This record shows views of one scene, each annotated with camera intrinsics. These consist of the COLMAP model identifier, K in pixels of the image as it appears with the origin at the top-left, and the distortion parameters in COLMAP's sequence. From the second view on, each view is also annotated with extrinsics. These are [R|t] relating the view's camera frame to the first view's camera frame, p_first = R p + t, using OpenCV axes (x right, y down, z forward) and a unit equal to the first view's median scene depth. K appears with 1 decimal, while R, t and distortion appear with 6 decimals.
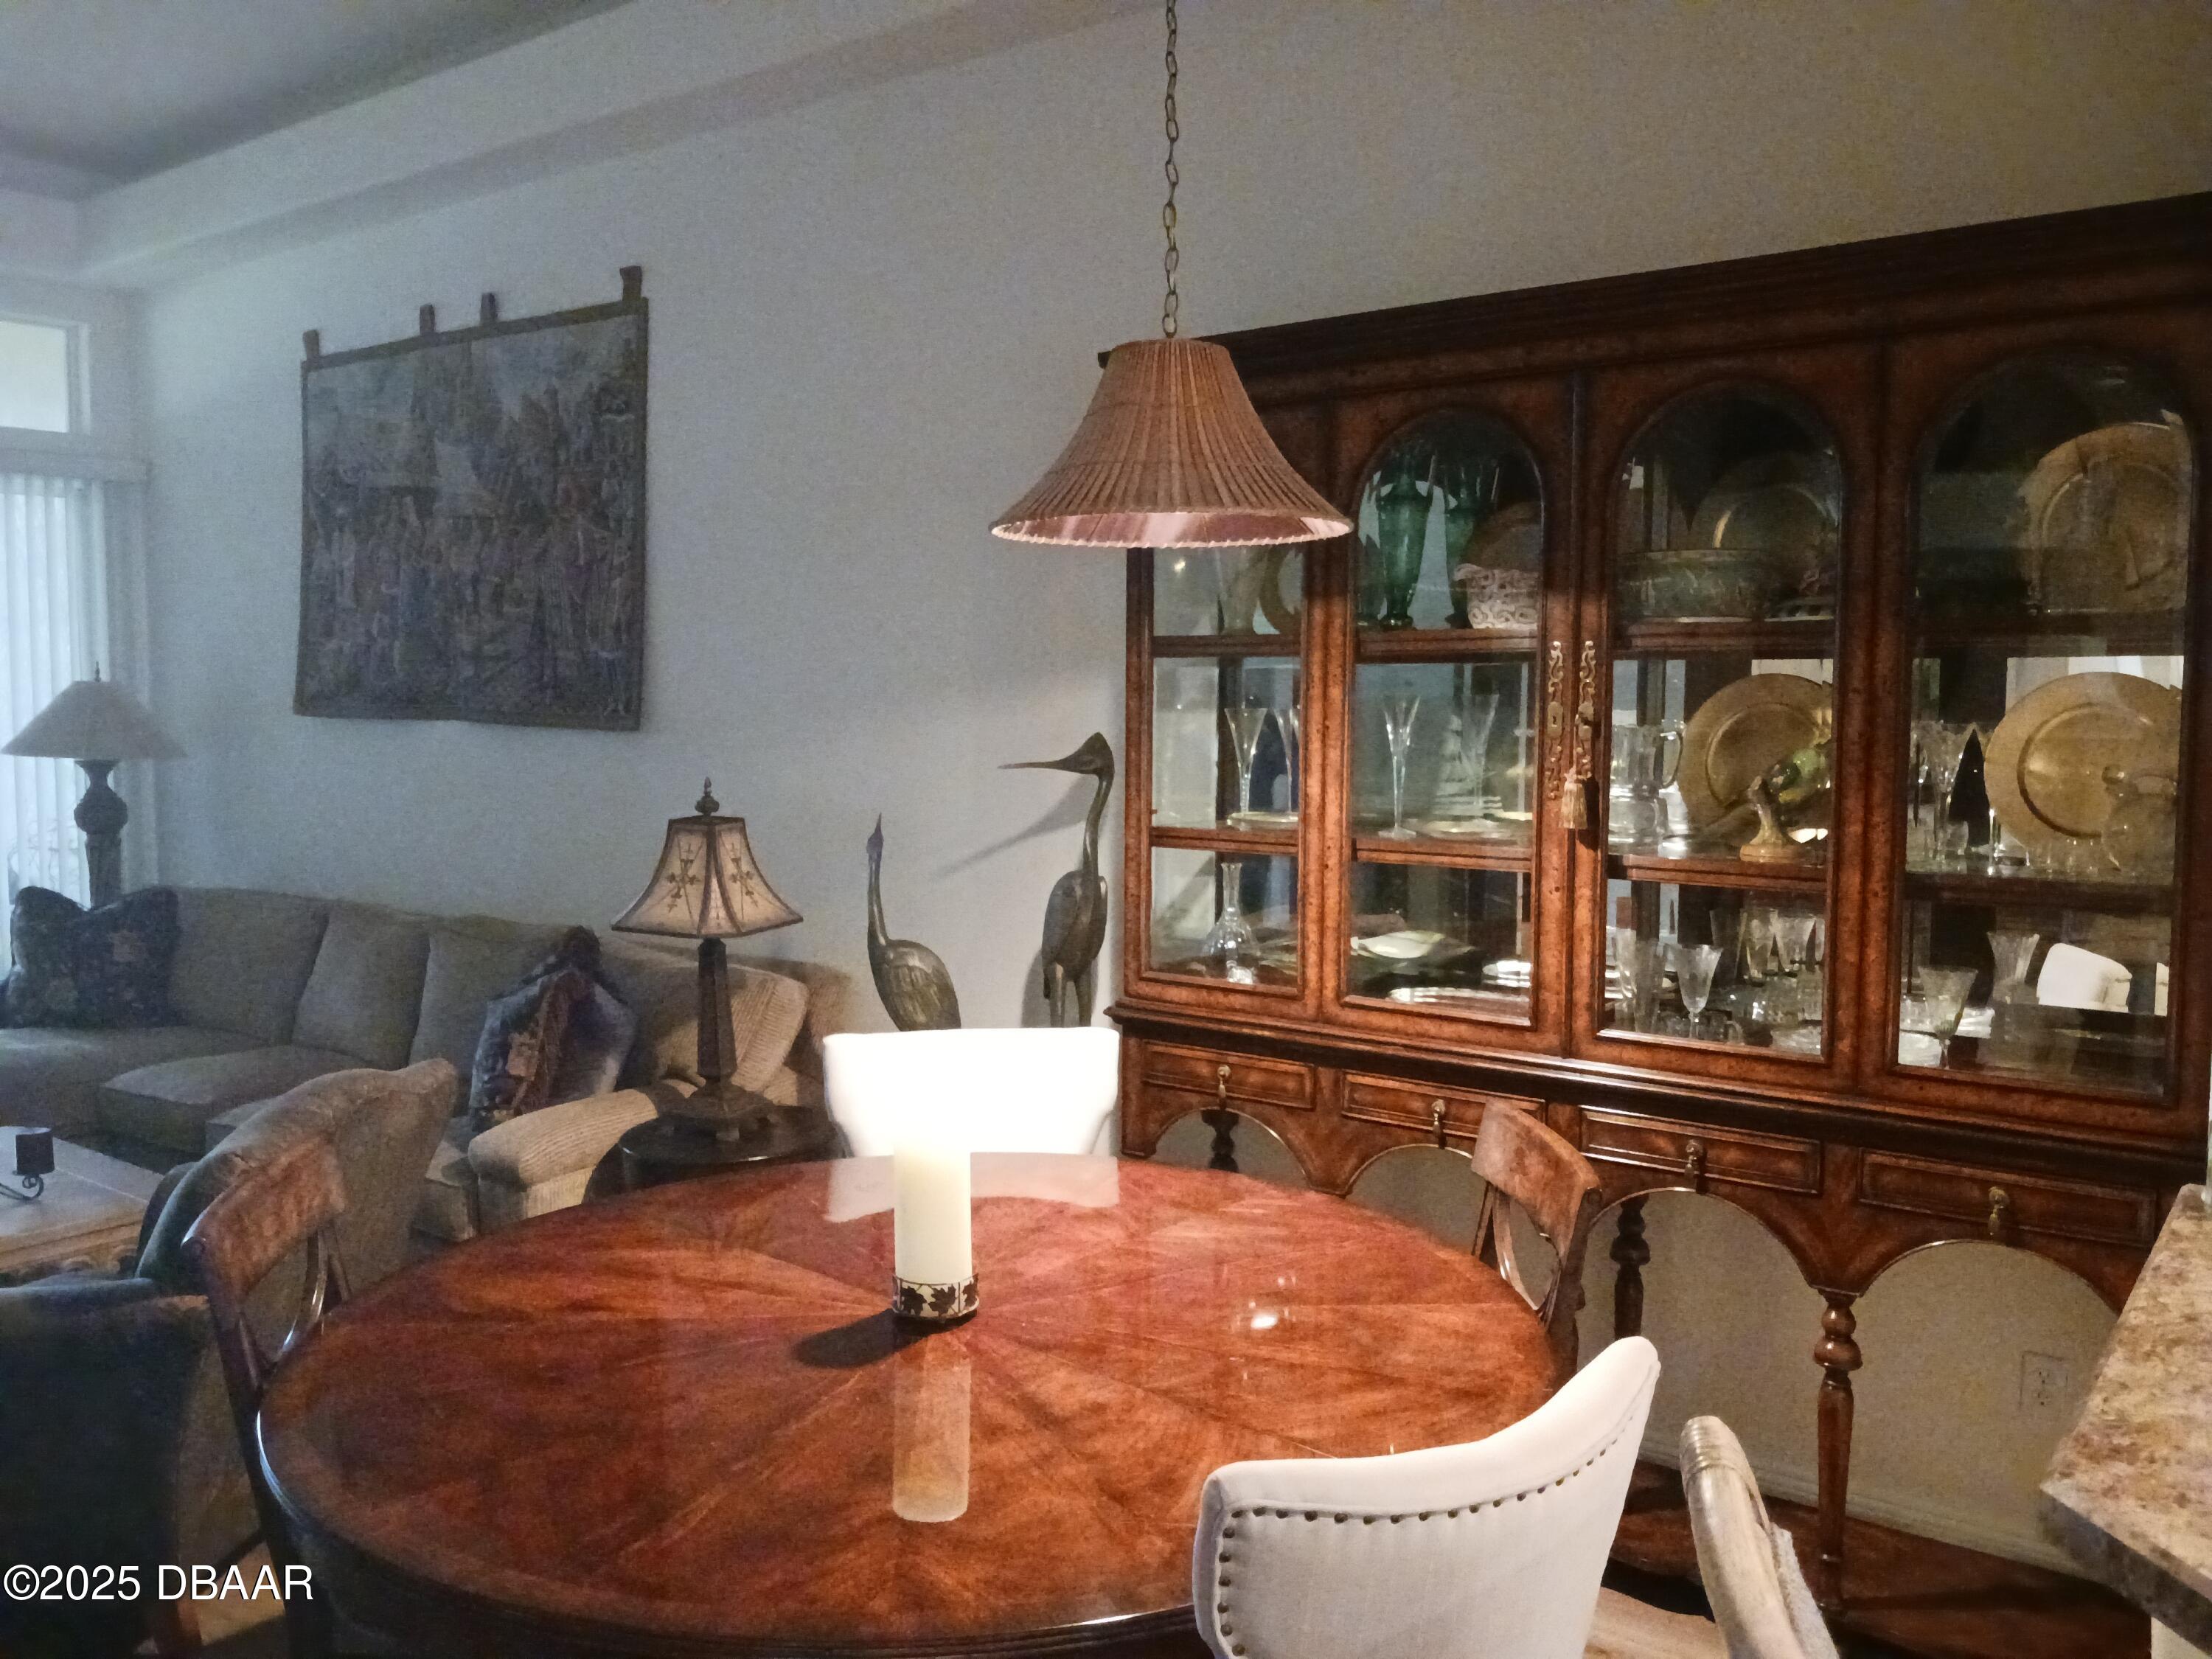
lens RADIAL K [[1747.3, 0, 1090.9], [0, 1747.3, 751.7], [0, 0, 1]] dist [0.003199, -0.002300]
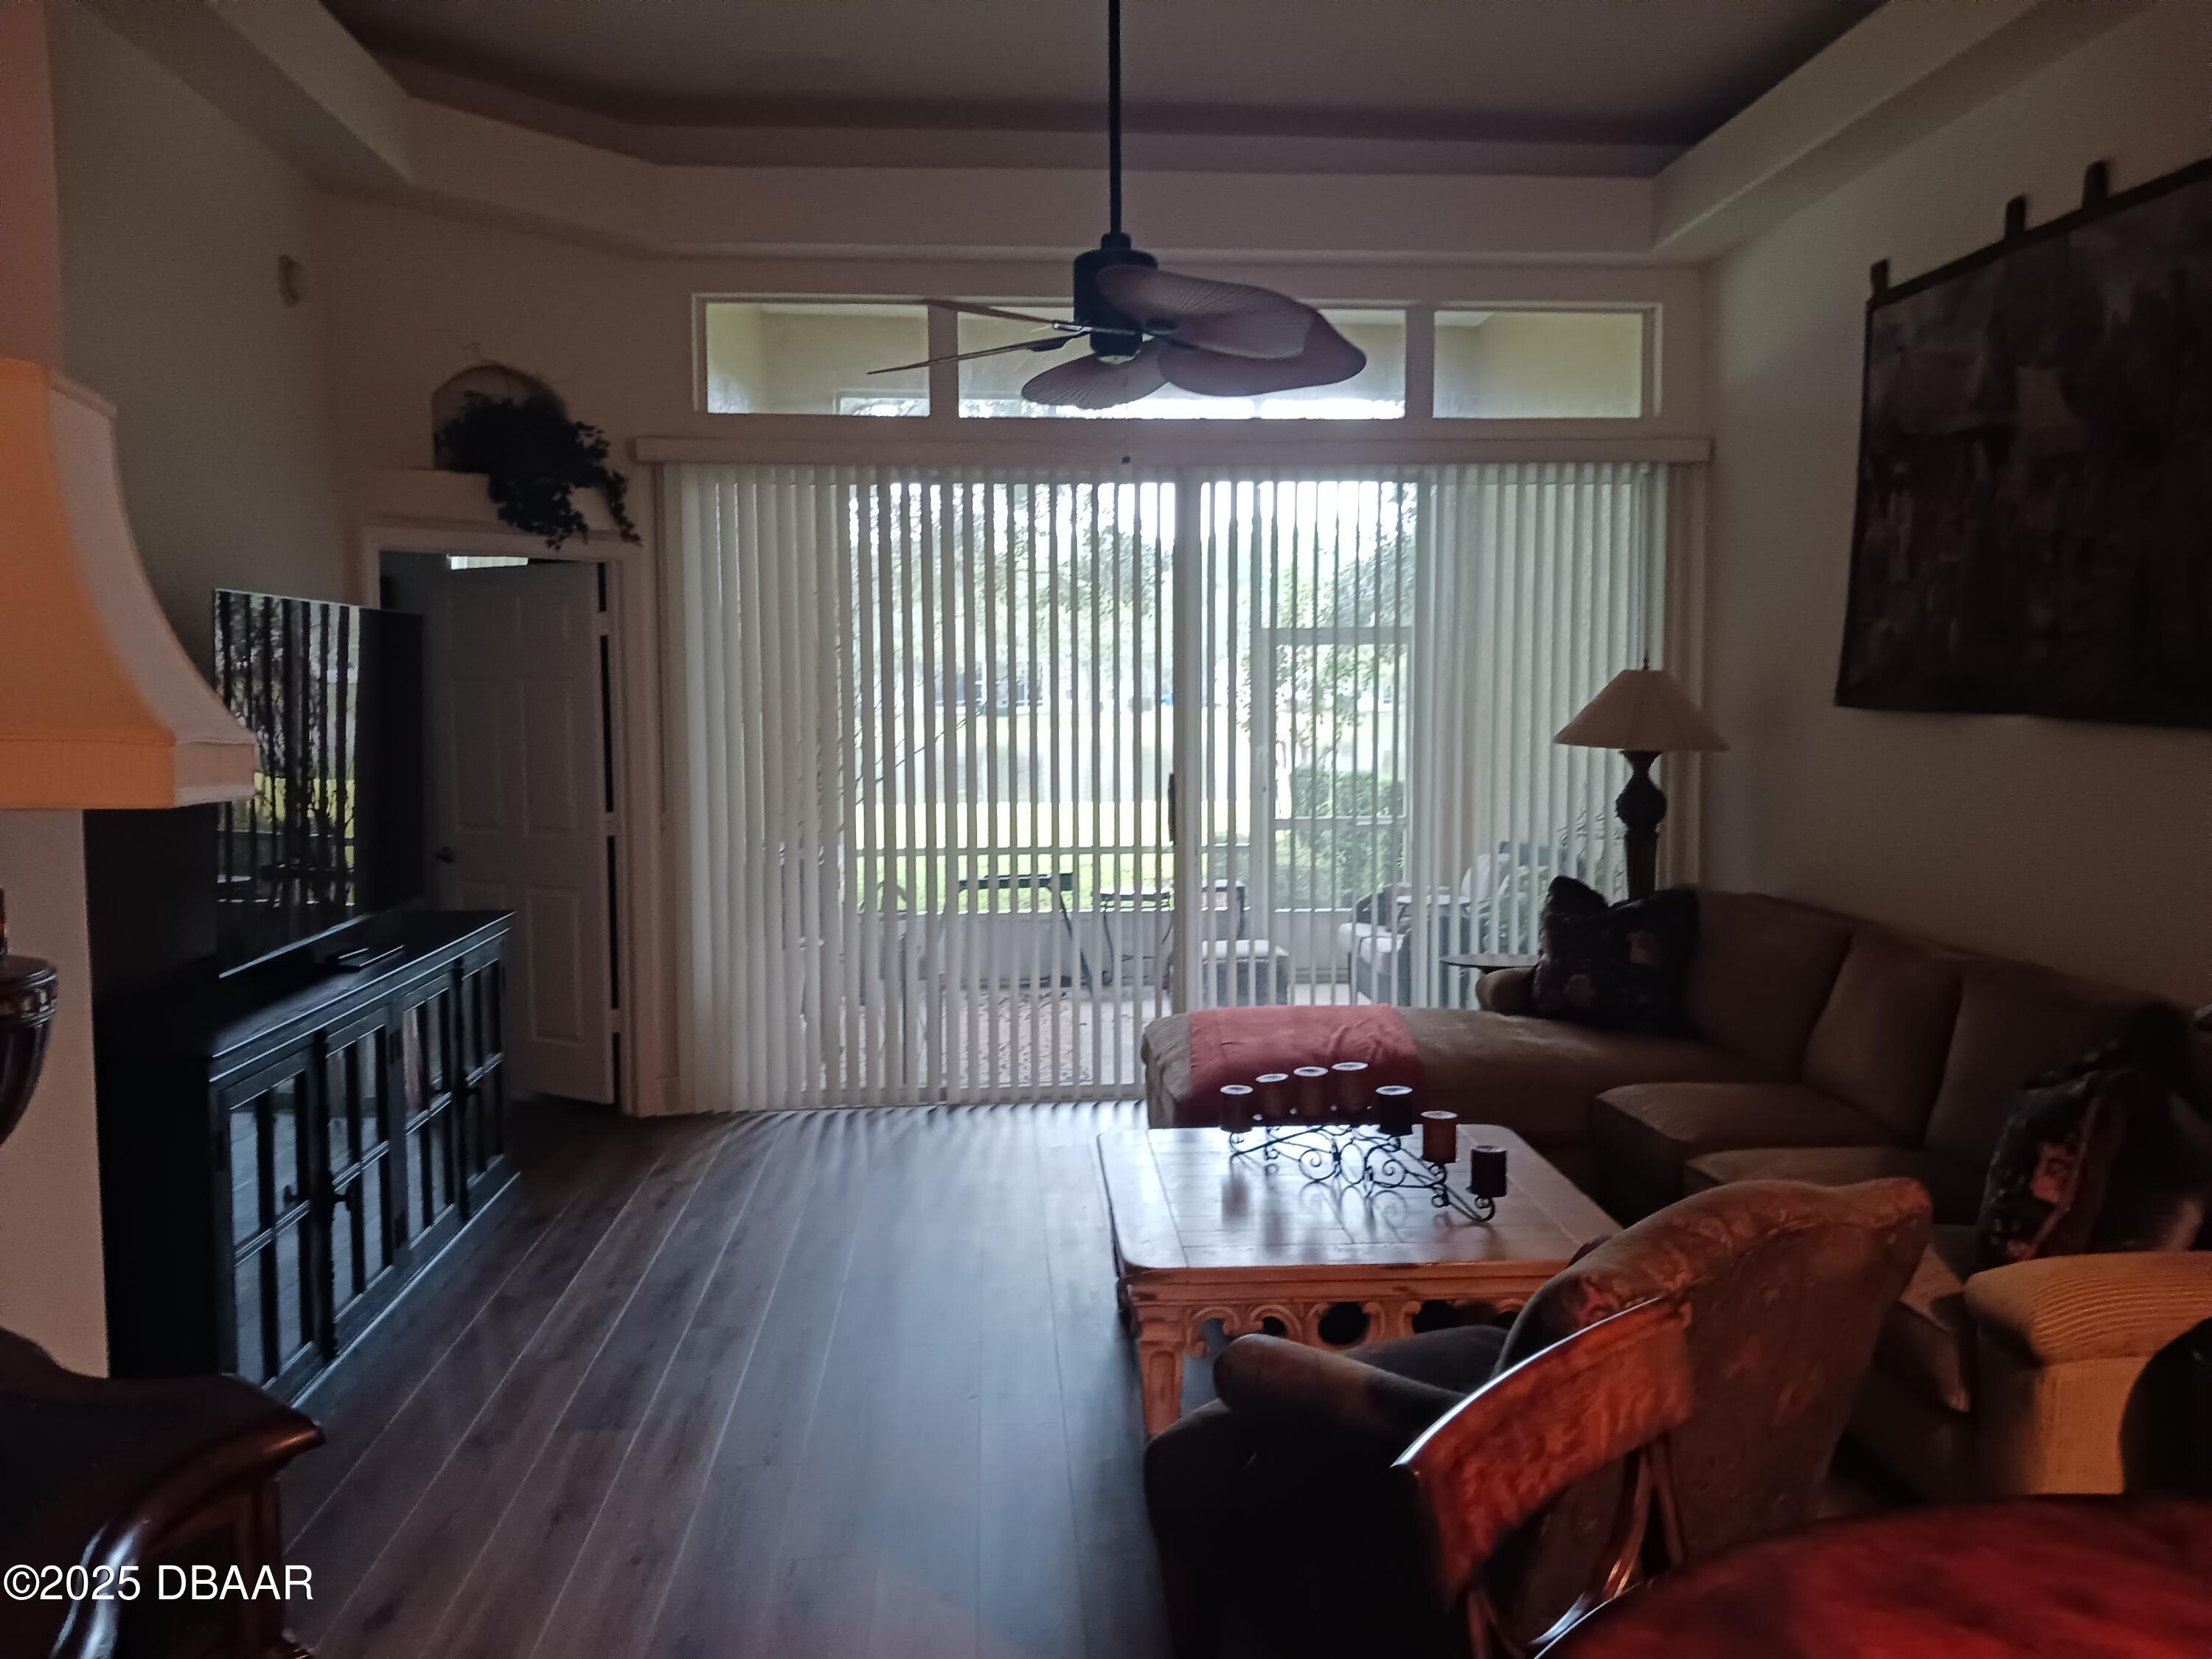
lens RADIAL K [[1747.3, 0, 1100.9], [0, 1747.3, 829.2], [0, 0, 1]] dist [0.003199, -0.002300]
pose [[0.652436, 0.062514, -0.755261, -0.028791], [-0.025499, 0.997838, 0.060565, -0.003354], [0.757415, -0.020256, 0.652620, 0.154096]]
